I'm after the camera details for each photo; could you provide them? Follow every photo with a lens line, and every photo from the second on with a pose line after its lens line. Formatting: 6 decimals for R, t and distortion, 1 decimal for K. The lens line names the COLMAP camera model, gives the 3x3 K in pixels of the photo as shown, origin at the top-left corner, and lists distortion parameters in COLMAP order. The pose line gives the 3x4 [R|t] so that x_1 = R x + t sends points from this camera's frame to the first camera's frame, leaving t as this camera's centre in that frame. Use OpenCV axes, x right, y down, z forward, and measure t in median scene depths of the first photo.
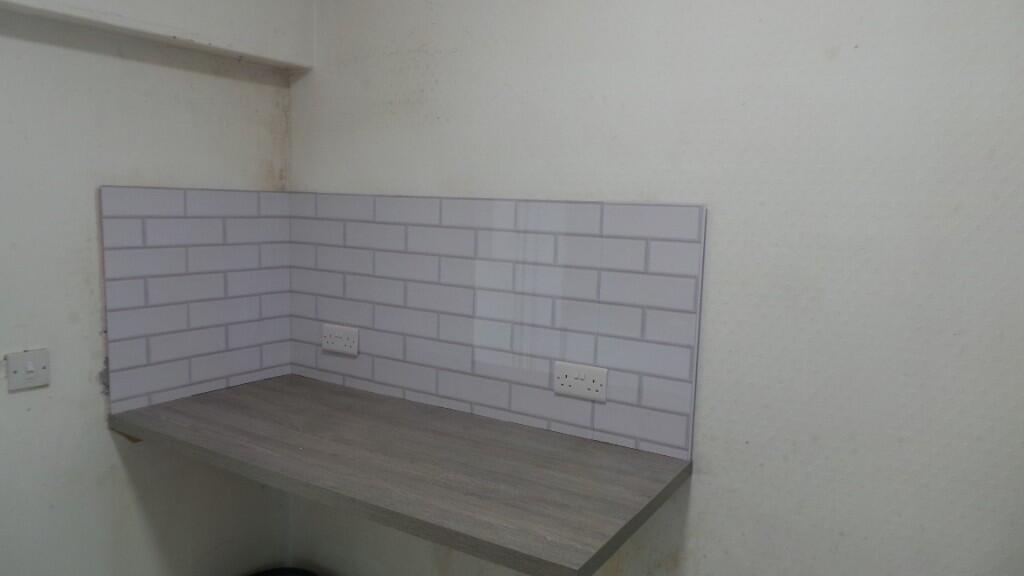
lens RADIAL K [[712.5, 0, 512.0], [0, 712.5, 288.0], [0, 0, 1]] dist [-0.000240, 0.000926]
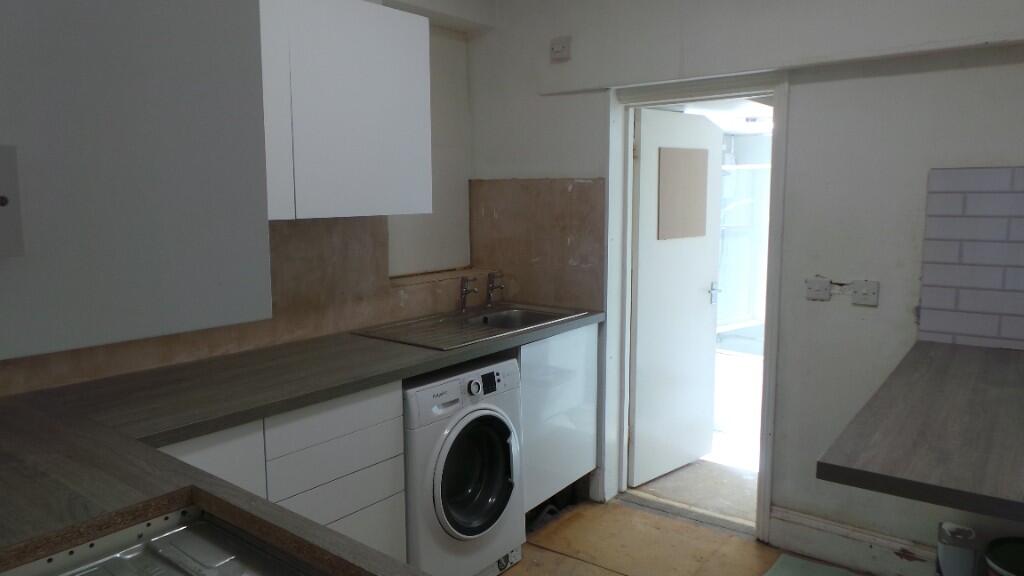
lens RADIAL K [[712.5, 0, 512.0], [0, 712.5, 288.0], [0, 0, 1]] dist [-0.000240, 0.000926]
pose [[-0.144648, 0.087607, -0.985597, 0.878801], [-0.119079, 0.987292, 0.105234, 0.031413], [0.982292, 0.132586, -0.132378, 0.422223]]
